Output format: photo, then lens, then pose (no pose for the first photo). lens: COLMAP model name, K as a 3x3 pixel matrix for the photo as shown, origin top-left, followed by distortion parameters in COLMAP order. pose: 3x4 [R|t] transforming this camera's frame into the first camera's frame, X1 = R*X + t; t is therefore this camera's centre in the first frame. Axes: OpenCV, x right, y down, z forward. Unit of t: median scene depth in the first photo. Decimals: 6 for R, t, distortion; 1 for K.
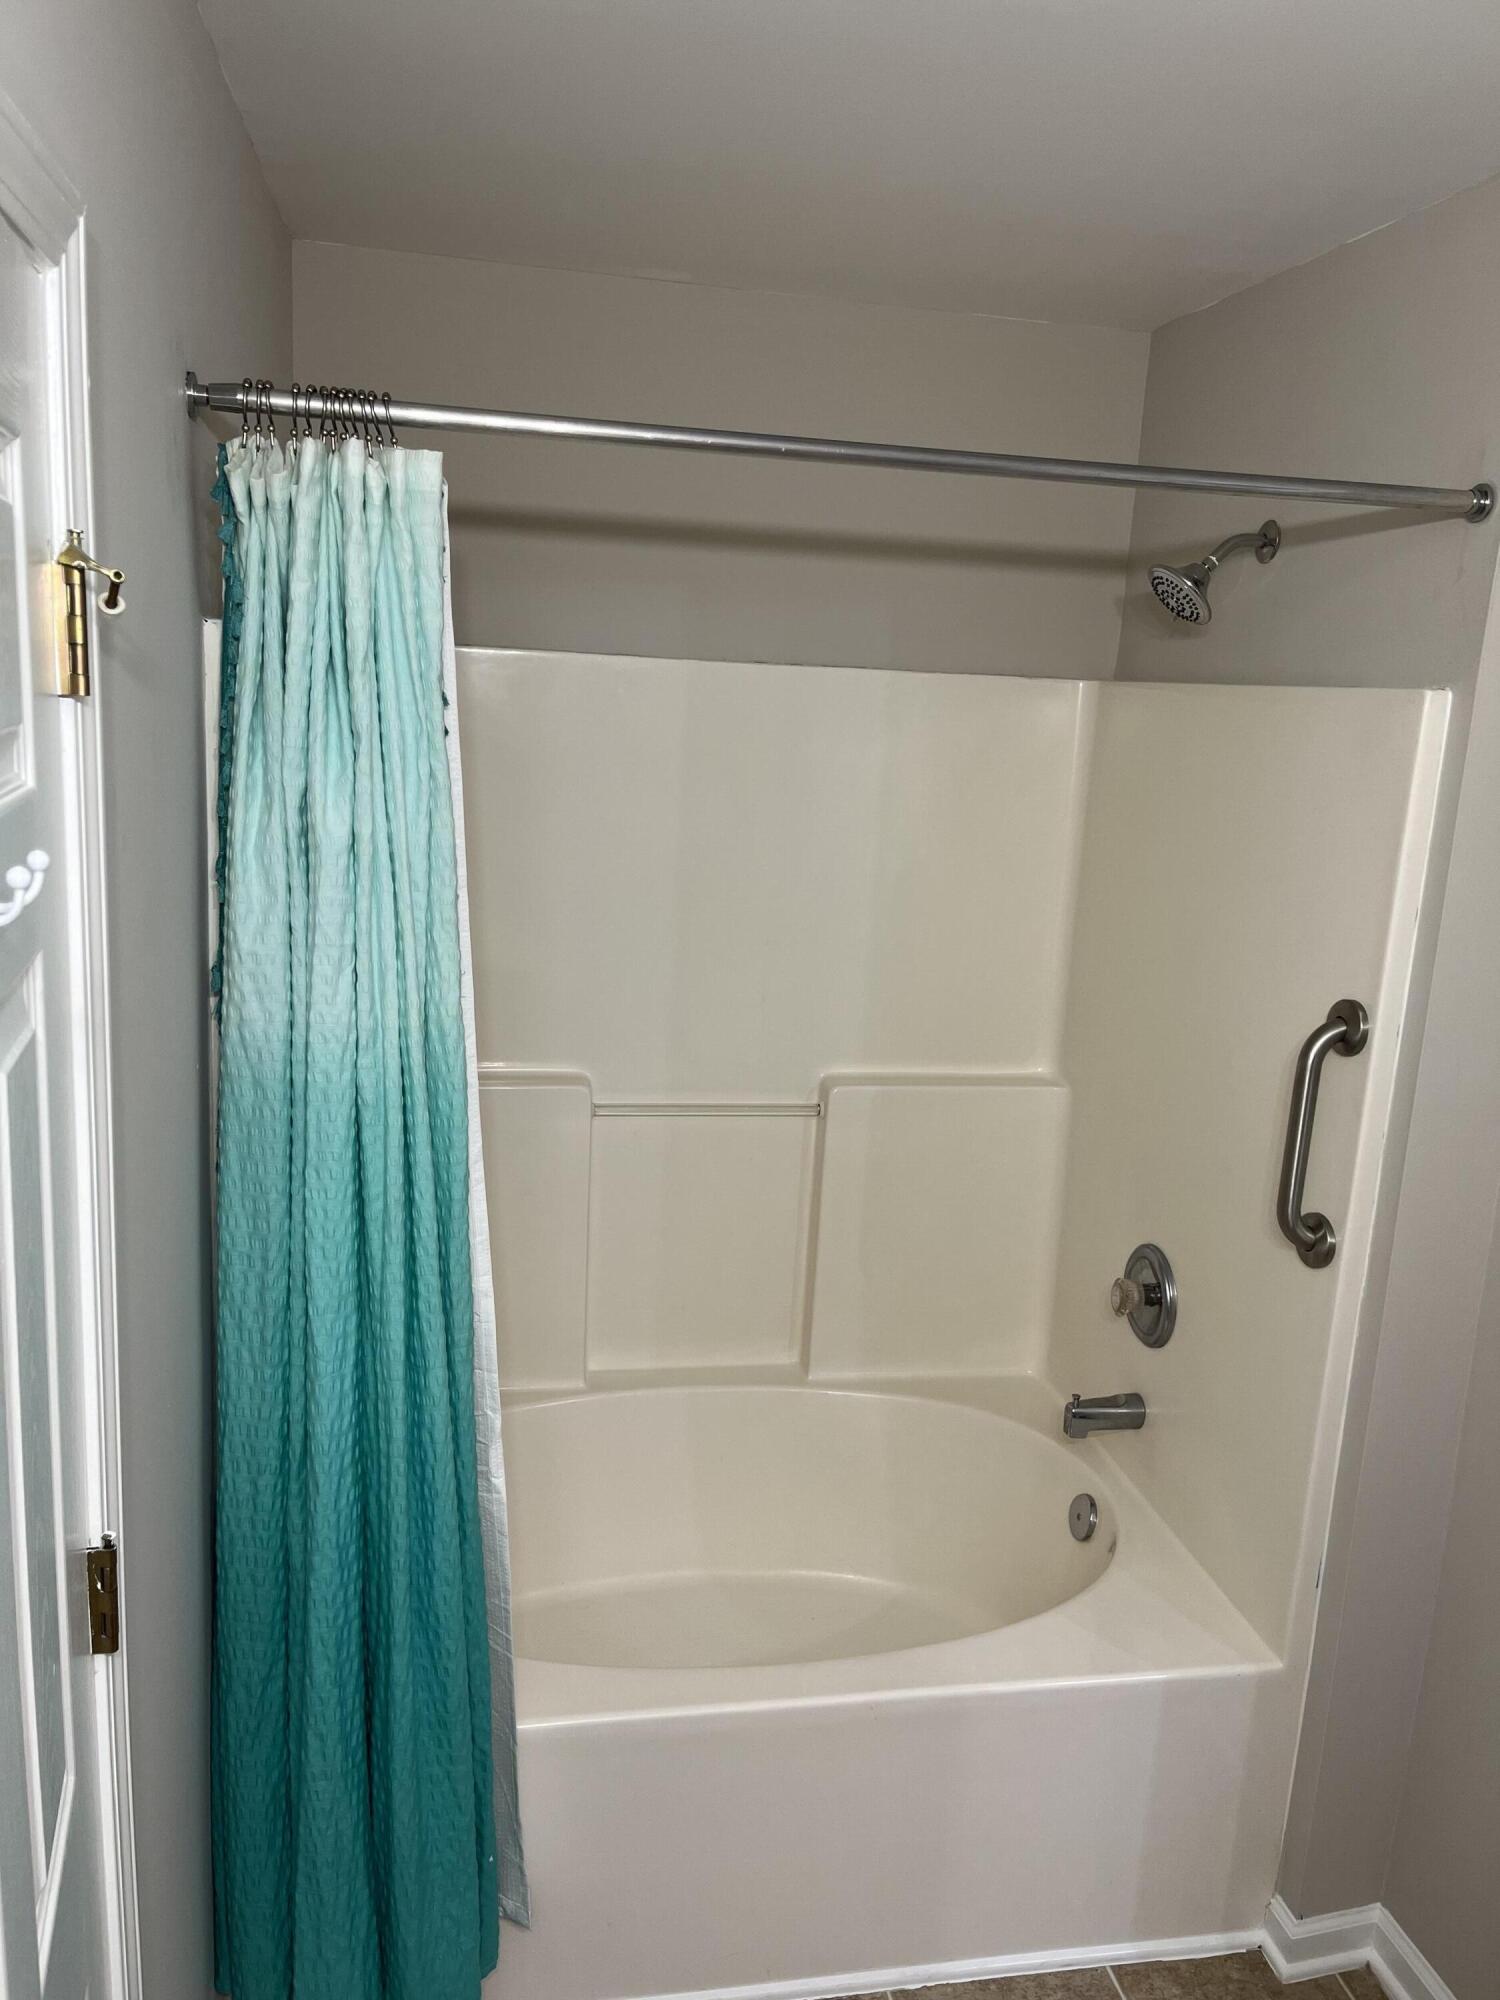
lens RADIAL K [[1512.8, 0, 741.4], [0, 1512.8, 1008.0], [0, 0, 1]] dist [0.065484, -0.089043]
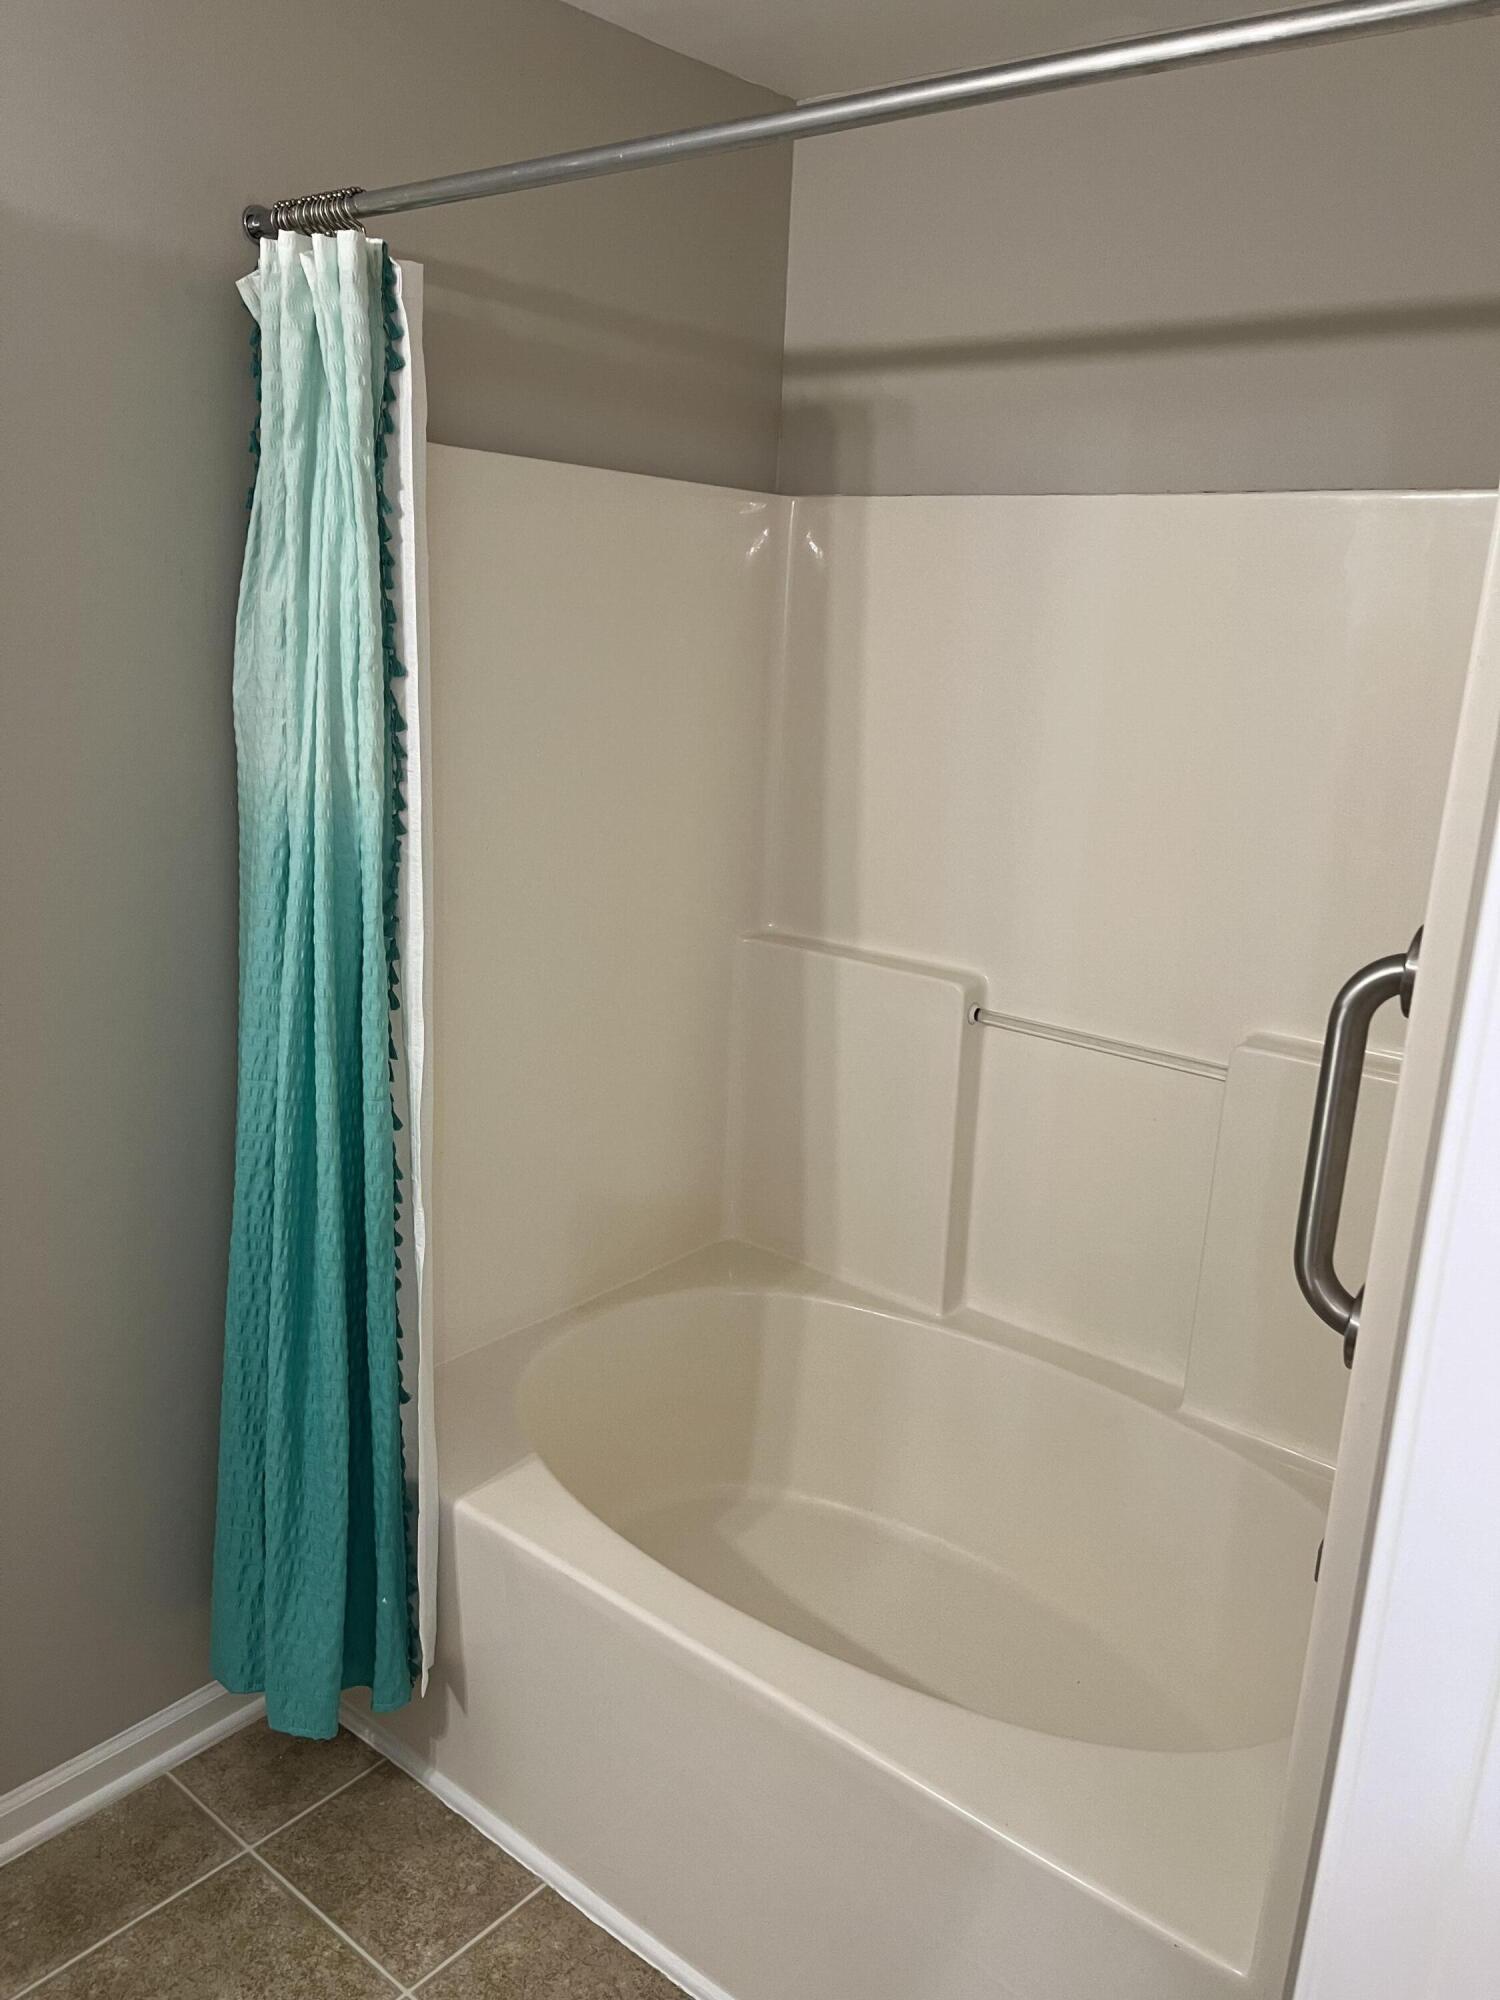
lens RADIAL K [[1515.7, 0, 765.2], [0, 1515.7, 1006.0], [0, 0, 1]] dist [0.075831, -0.106748]
pose [[0.643102, 0.164345, -0.747937, 0.656630], [-0.195726, 0.979535, 0.046943, 0.039744], [0.740345, 0.116202, 0.662107, 0.317564]]
